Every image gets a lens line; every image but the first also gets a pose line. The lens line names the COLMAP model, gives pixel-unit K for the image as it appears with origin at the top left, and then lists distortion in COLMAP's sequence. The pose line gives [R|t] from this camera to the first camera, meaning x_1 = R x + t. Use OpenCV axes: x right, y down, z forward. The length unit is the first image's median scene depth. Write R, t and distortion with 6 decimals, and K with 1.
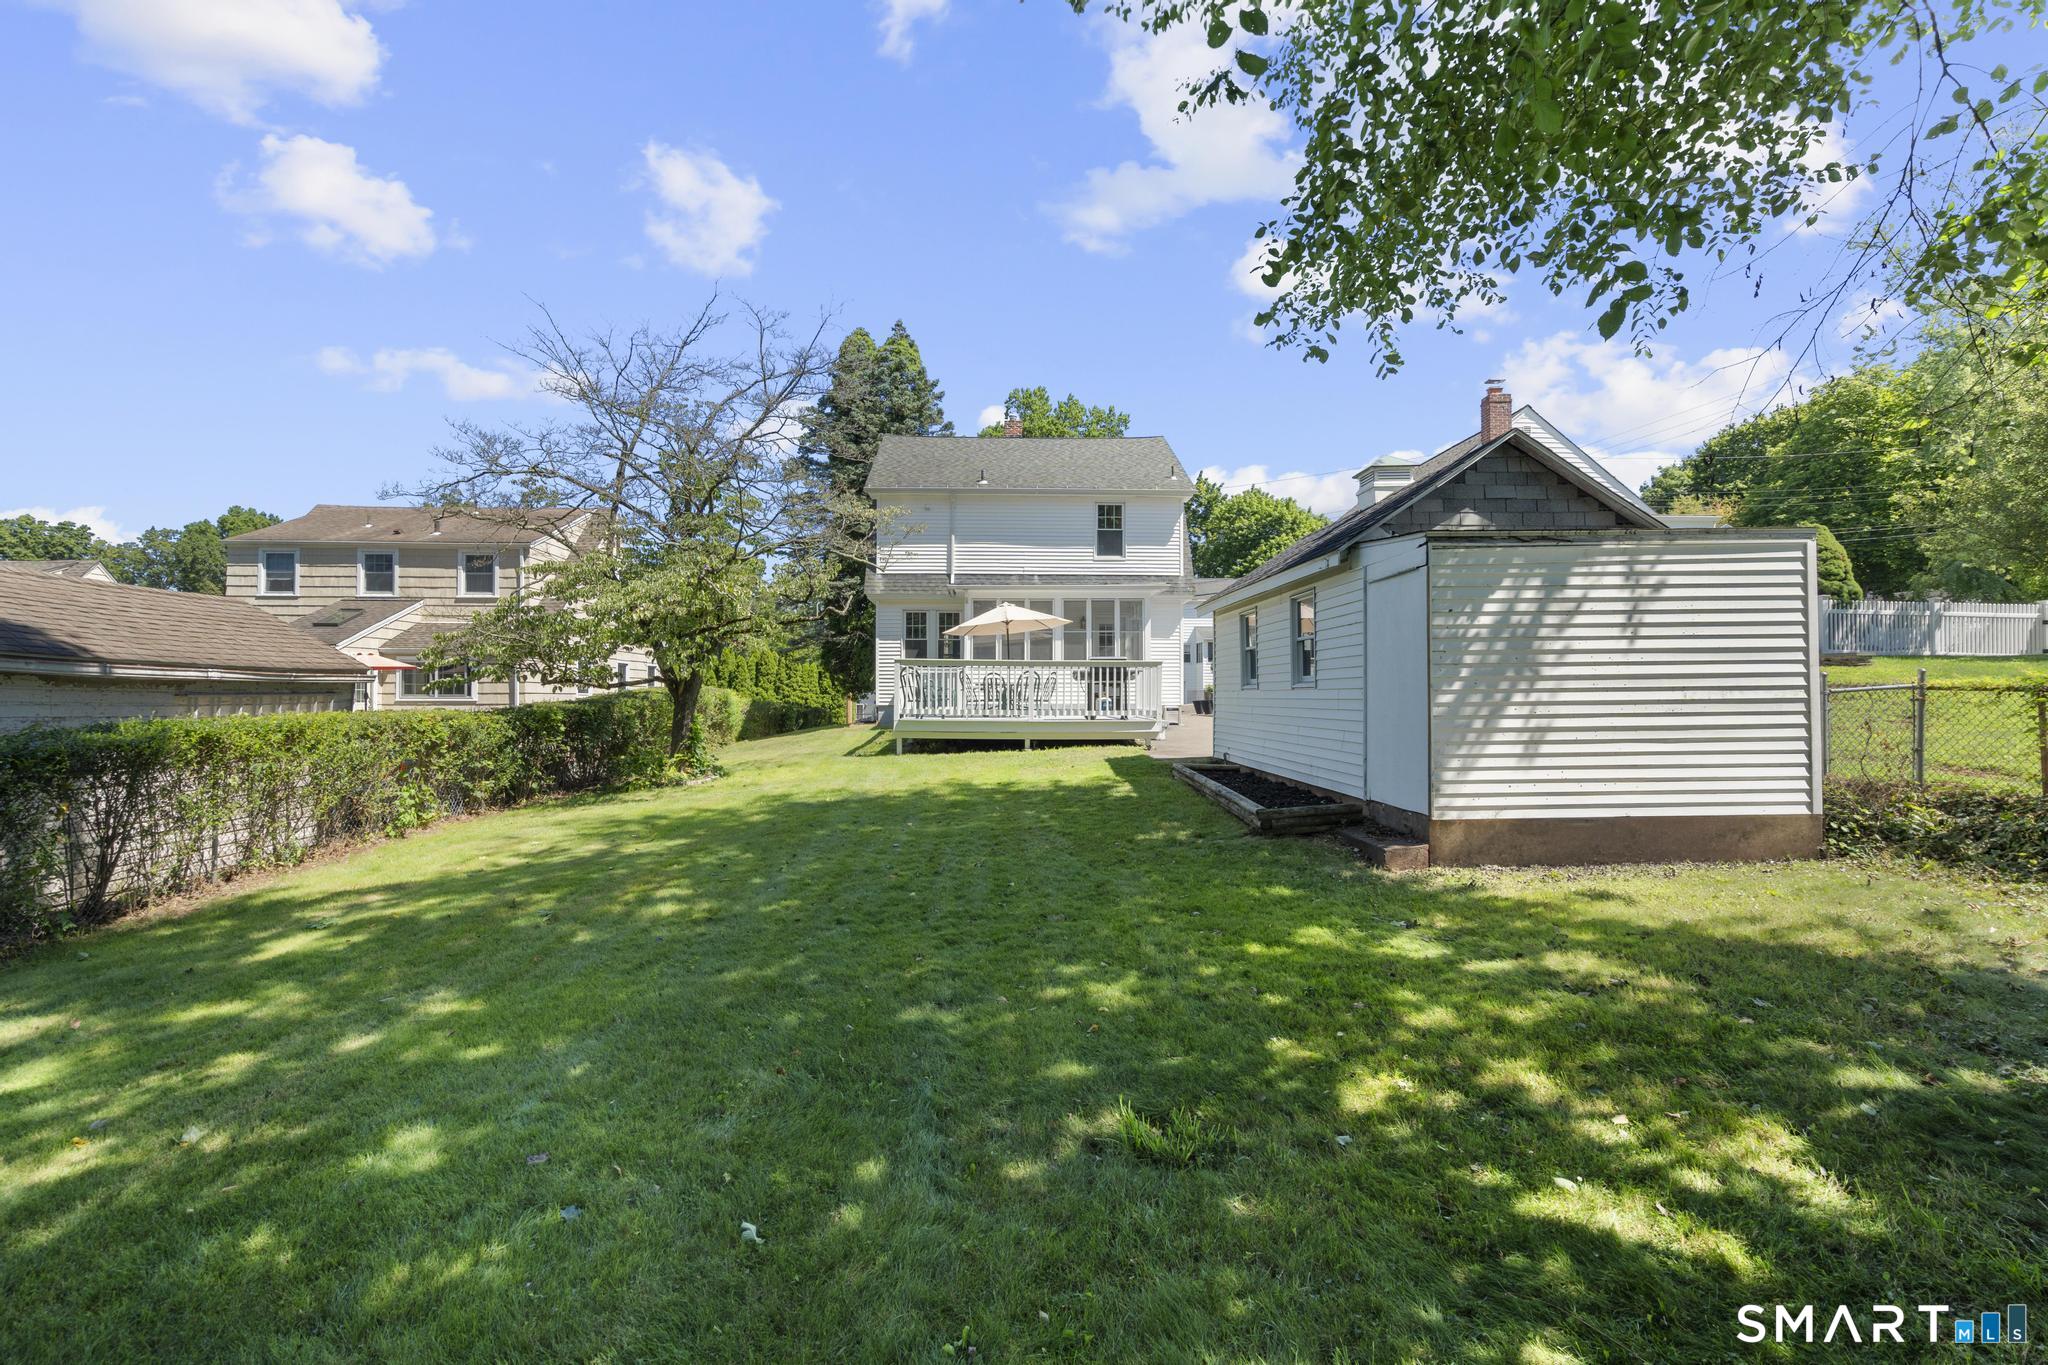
lens RADIAL K [[937.8, 0, 1015.0], [0, 937.8, 684.5], [0, 0, 1]] dist [0.006127, 0.000873]
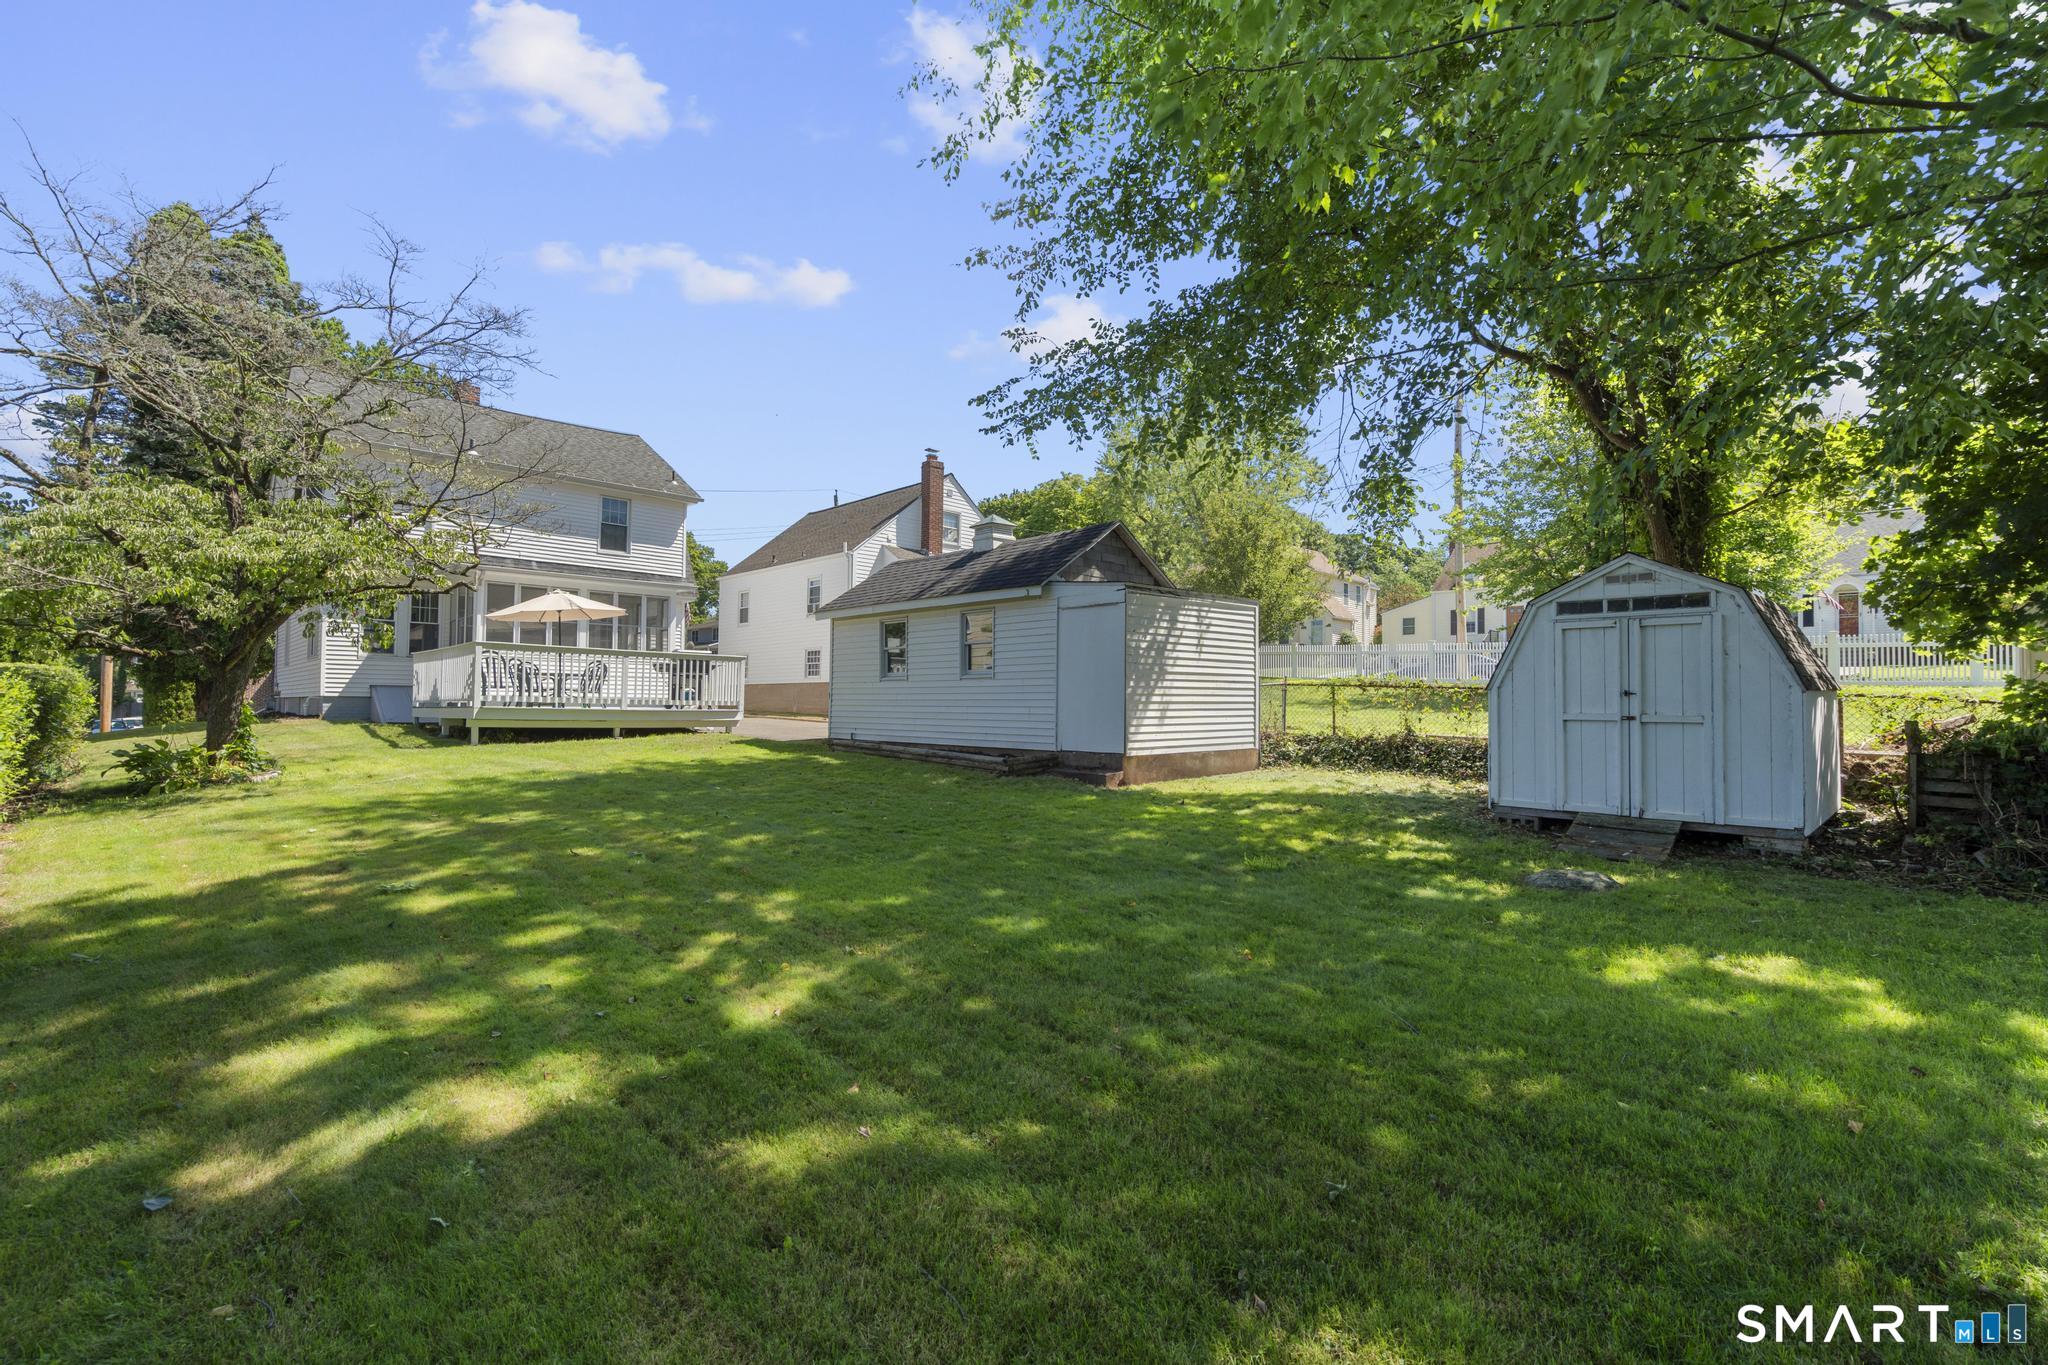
lens RADIAL K [[937.8, 0, 1019.1], [0, 937.8, 675.3], [0, 0, 1]] dist [0.006127, 0.000873]
pose [[0.746654, 0.029591, 0.664554, -0.341157], [-0.017586, 0.999539, -0.024748, 0.019352], [-0.664980, 0.006791, 0.746831, -0.047342]]
